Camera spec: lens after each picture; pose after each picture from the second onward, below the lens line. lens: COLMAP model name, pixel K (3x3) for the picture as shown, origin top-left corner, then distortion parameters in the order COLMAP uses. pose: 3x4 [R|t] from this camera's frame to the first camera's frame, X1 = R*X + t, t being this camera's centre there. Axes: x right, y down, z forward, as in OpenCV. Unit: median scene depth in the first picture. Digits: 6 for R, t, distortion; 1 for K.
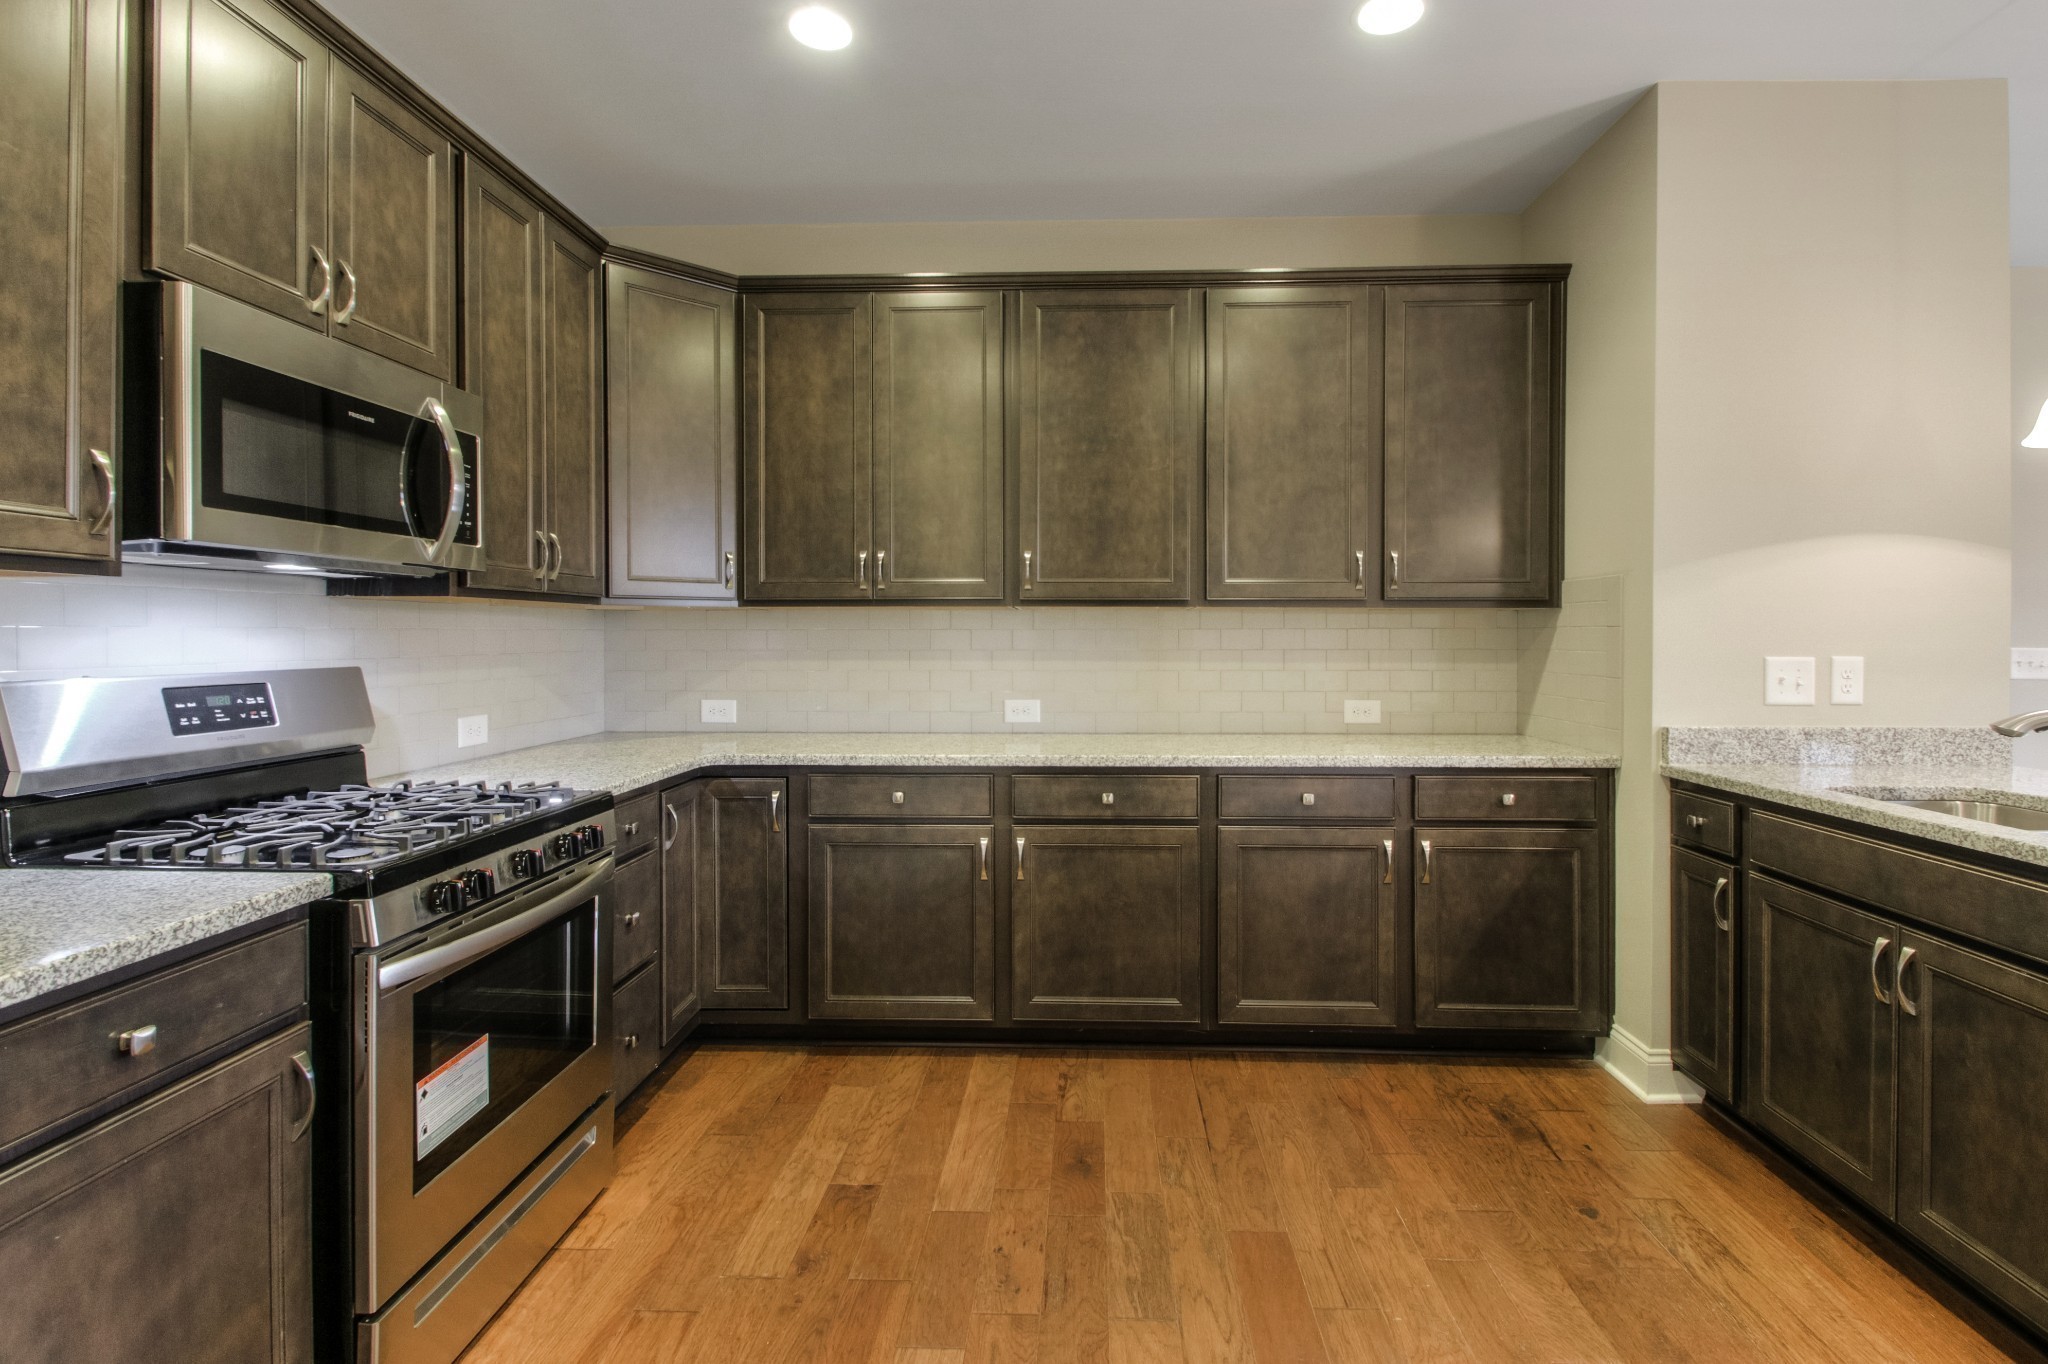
lens RADIAL K [[953.1, 0, 1045.1], [0, 953.1, 636.6], [0, 0, 1]] dist [0.011033, -0.008884]
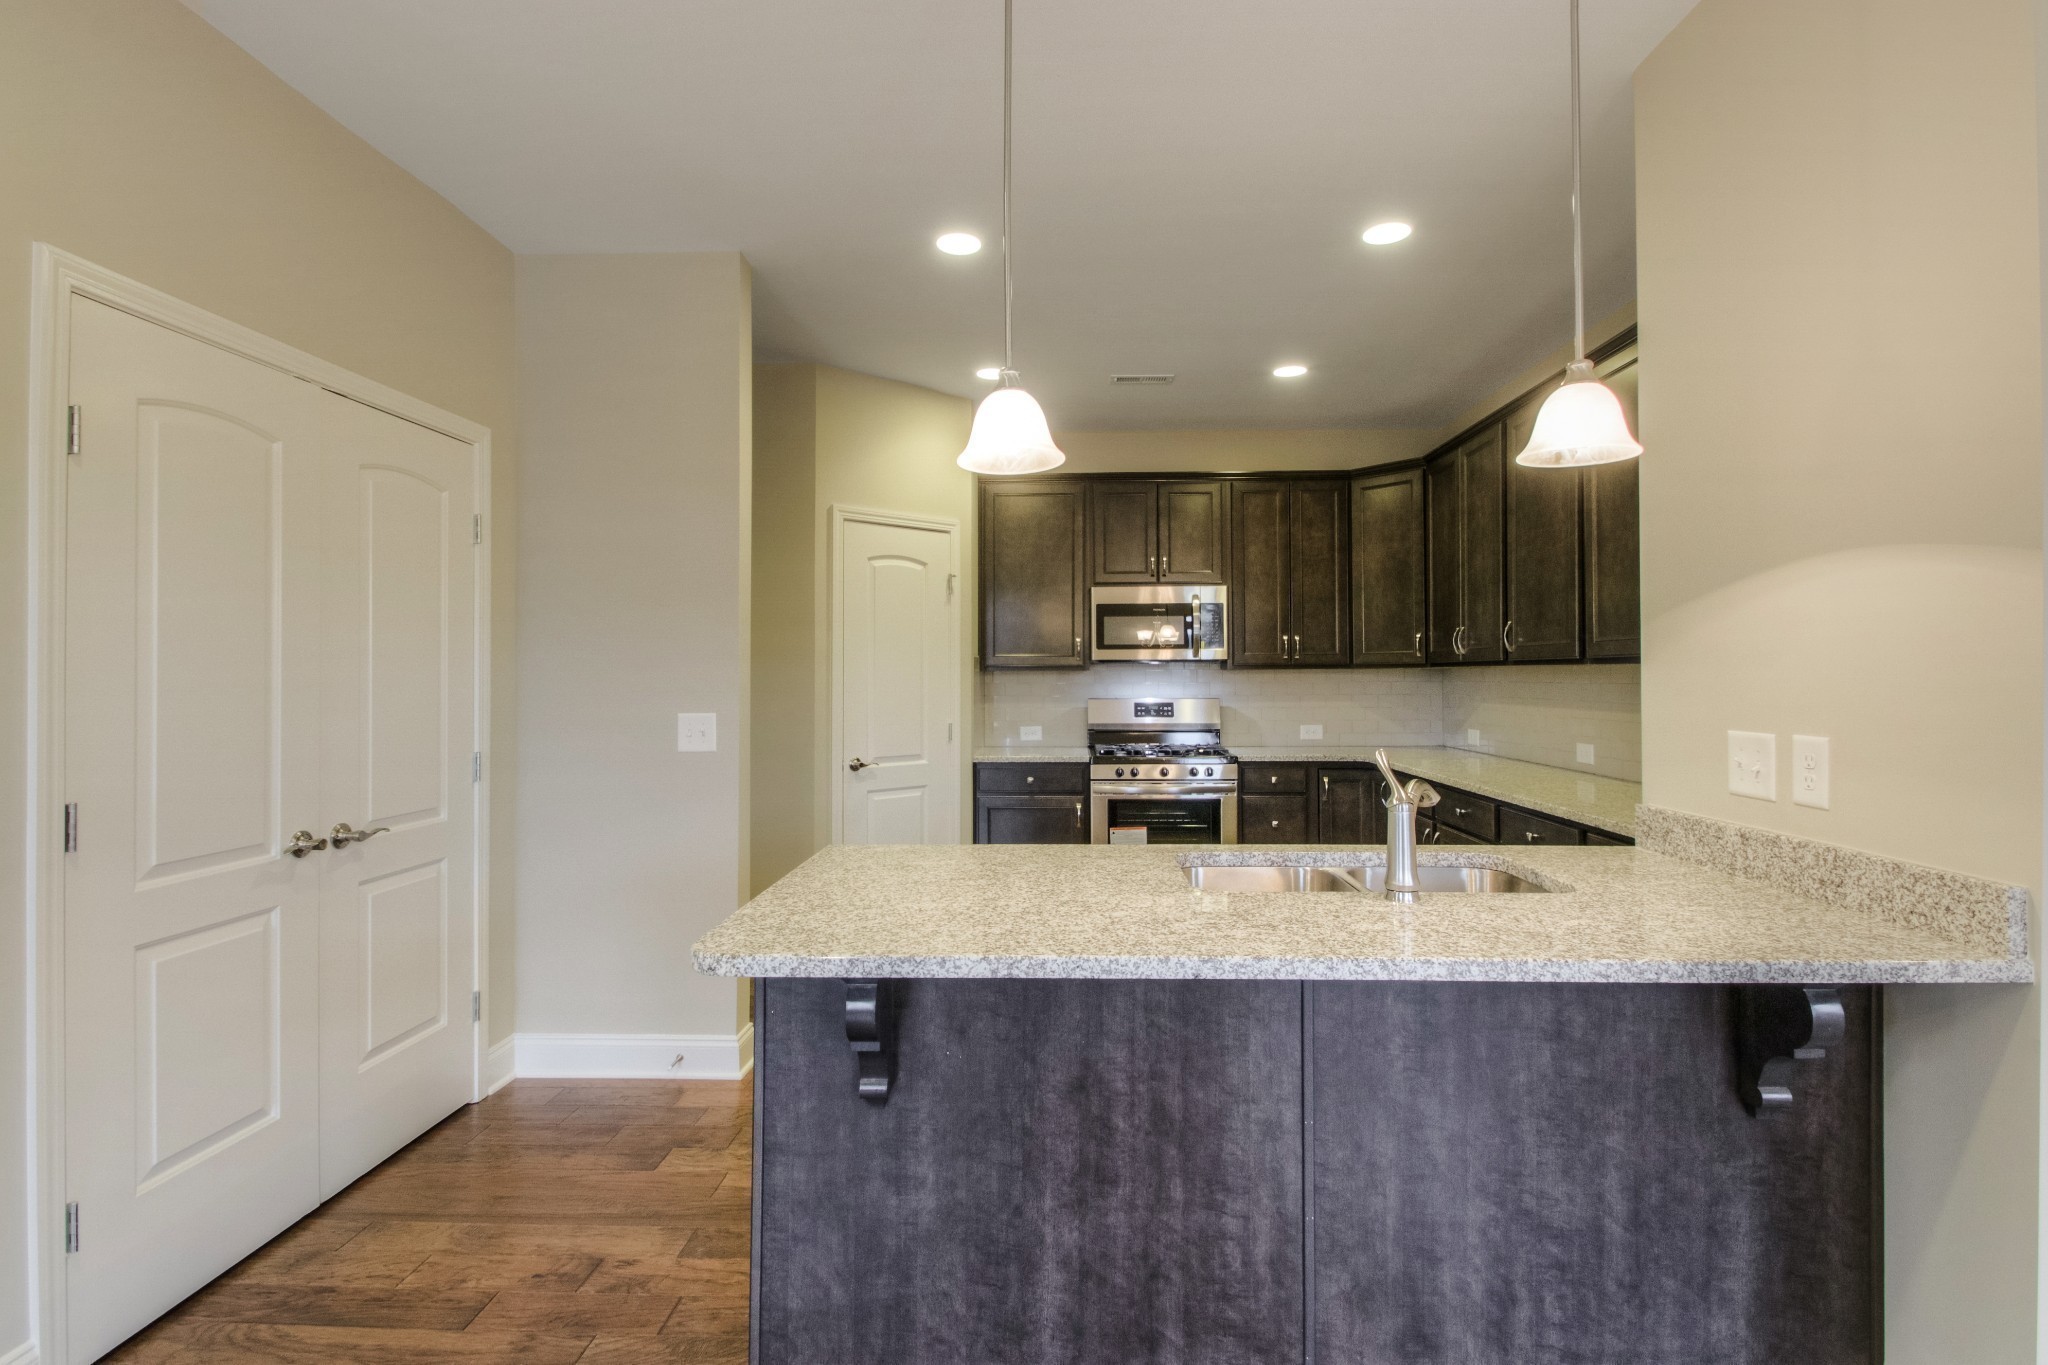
lens RADIAL K [[953.1, 0, 1032.8], [0, 953.1, 663.9], [0, 0, 1]] dist [0.011033, -0.008884]
pose [[-0.007432, -0.013107, -0.999886, 1.533688], [0.002214, 0.999911, -0.013124, -0.022532], [0.999970, -0.002311, -0.007402, 0.457411]]
